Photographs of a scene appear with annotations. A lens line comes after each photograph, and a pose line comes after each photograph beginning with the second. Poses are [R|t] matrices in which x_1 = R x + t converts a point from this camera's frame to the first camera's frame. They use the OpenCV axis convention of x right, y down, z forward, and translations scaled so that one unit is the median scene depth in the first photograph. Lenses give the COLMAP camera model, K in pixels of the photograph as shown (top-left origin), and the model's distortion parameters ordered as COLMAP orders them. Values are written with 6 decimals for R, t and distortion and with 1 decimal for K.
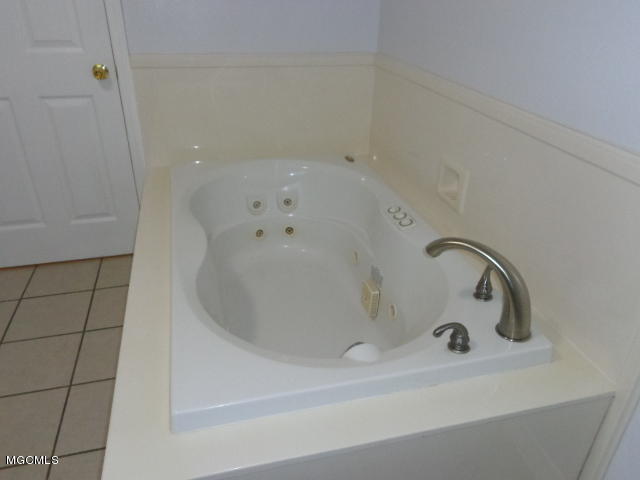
lens RADIAL K [[486.2, 0, 320.1], [0, 486.2, 239.1], [0, 0, 1]] dist [0.002712, 0.006411]
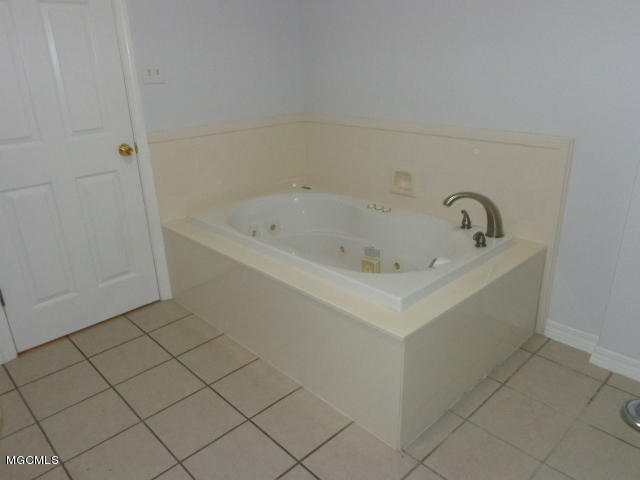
lens RADIAL K [[486.2, 0, 319.7], [0, 486.2, 240.7], [0, 0, 1]] dist [0.002712, 0.006411]
pose [[0.867103, -0.220083, 0.446873, -0.616629], [0.274660, 0.959647, -0.060324, 0.081096], [-0.415564, 0.175045, 0.892561, -0.244421]]
